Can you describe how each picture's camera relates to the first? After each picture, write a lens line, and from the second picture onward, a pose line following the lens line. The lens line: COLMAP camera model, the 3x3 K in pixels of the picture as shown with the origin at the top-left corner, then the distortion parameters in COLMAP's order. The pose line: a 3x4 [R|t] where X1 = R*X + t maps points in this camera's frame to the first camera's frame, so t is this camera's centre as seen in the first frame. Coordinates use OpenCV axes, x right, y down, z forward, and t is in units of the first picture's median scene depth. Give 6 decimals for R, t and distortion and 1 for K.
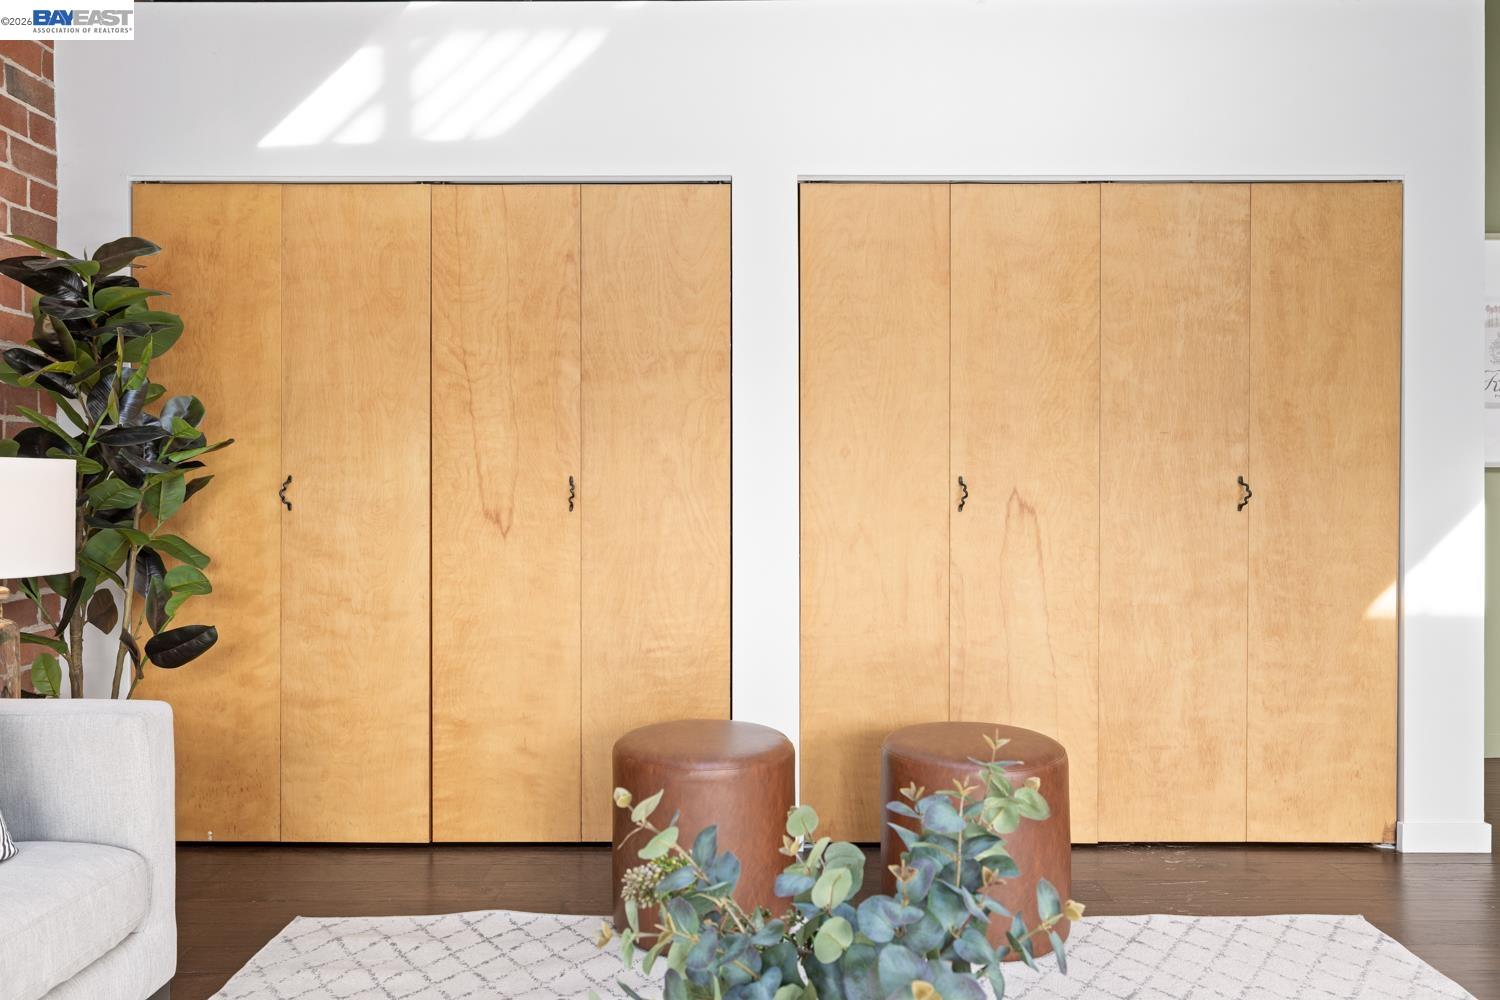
lens RADIAL K [[972.6, 0, 748.9], [0, 972.6, 495.3], [0, 0, 1]] dist [0.000394, -0.002207]
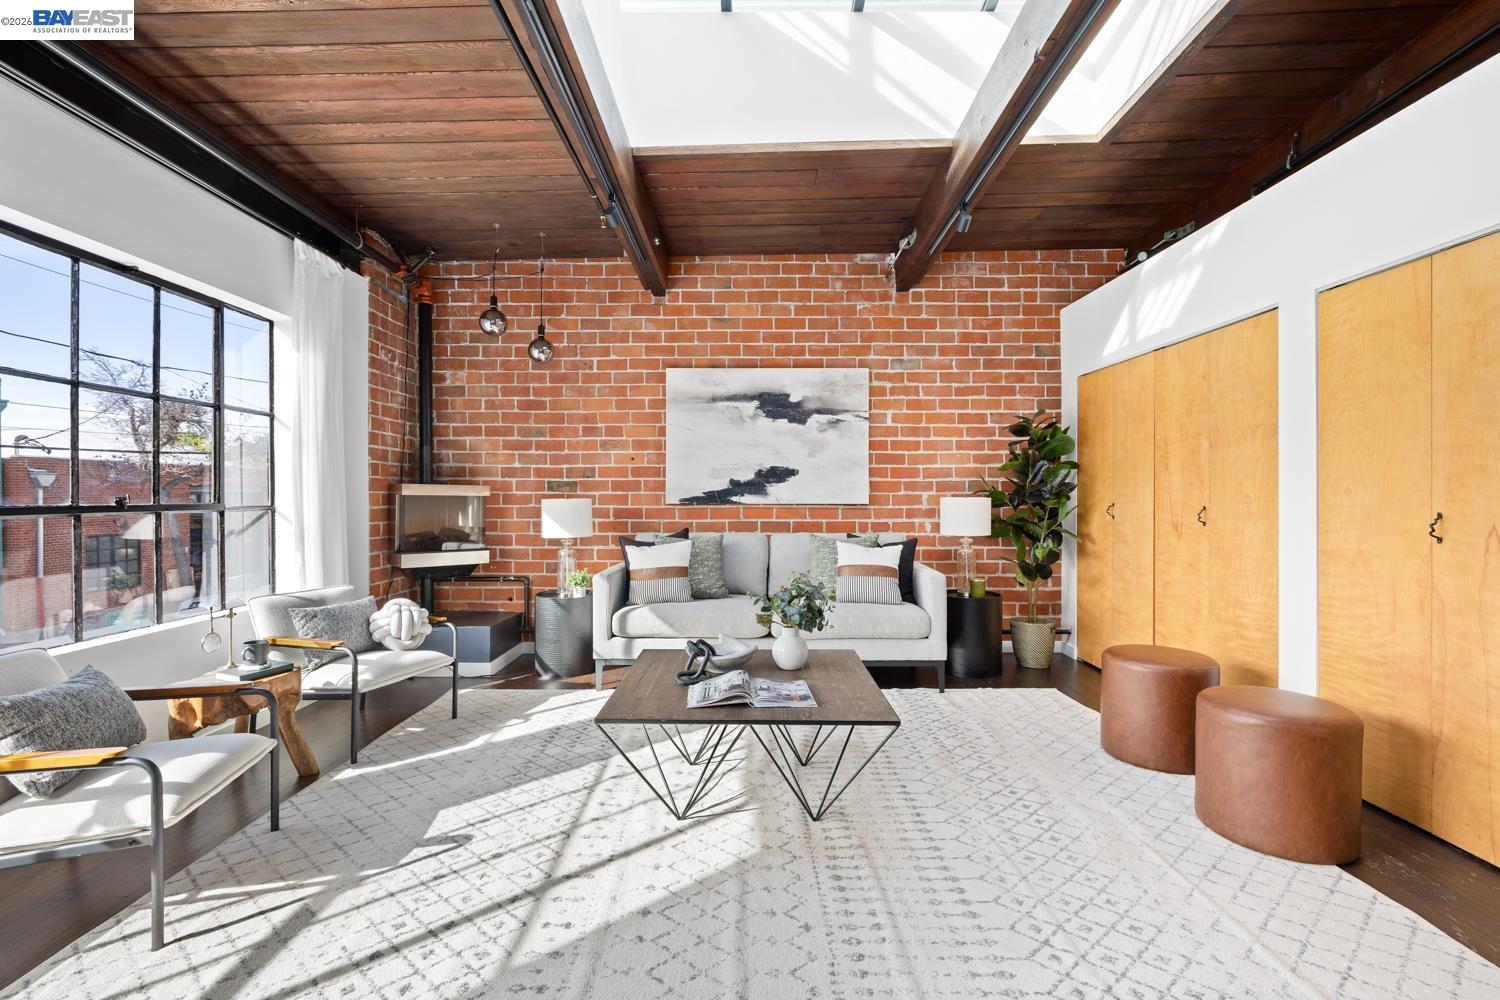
lens RADIAL K [[665.9, 0, 744.9], [0, 665.9, 498.1], [0, 0, 1]] dist [-0.008571, 0.000700]
pose [[0.001817, 0.007810, -0.999968, 0.977503], [0.000198, 0.999969, 0.007811, -0.042107], [0.999998, -0.000212, 0.001815, 0.193046]]
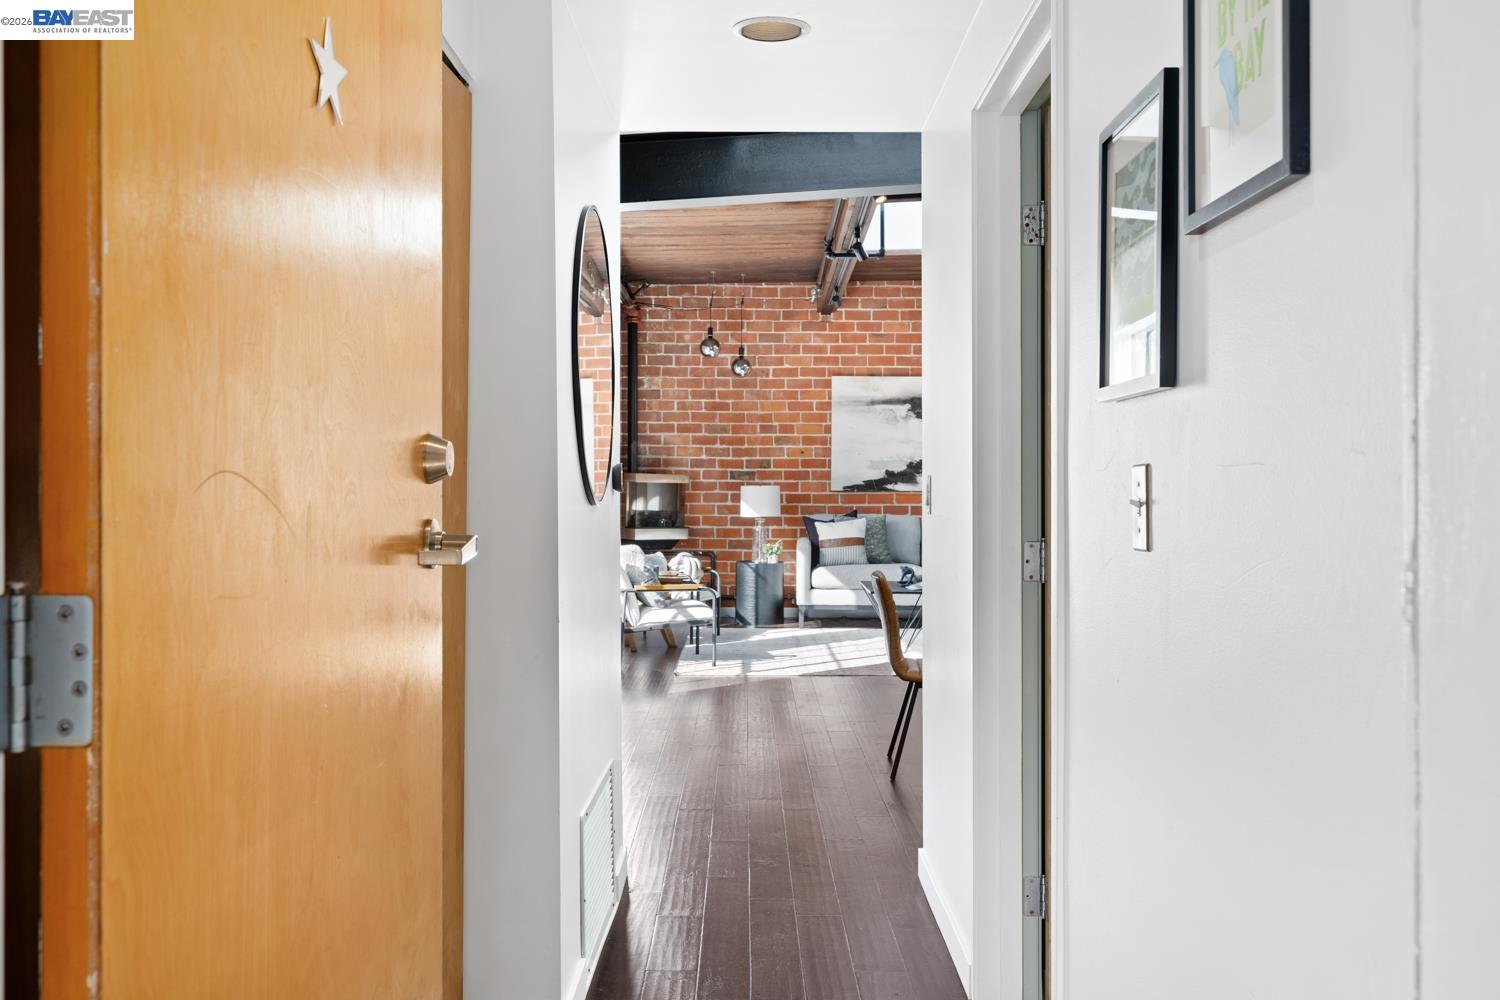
lens RADIAL K [[1357.3, 0, 751.2], [0, 1357.3, 492.3], [0, 0, 1]] dist [-0.001028, 0.000000]
pose [[-0.002656, 0.008425, -0.999961, 3.023516], [-0.004152, 0.999956, 0.008436, -0.042726], [0.999988, 0.004174, -0.002621, -0.172595]]
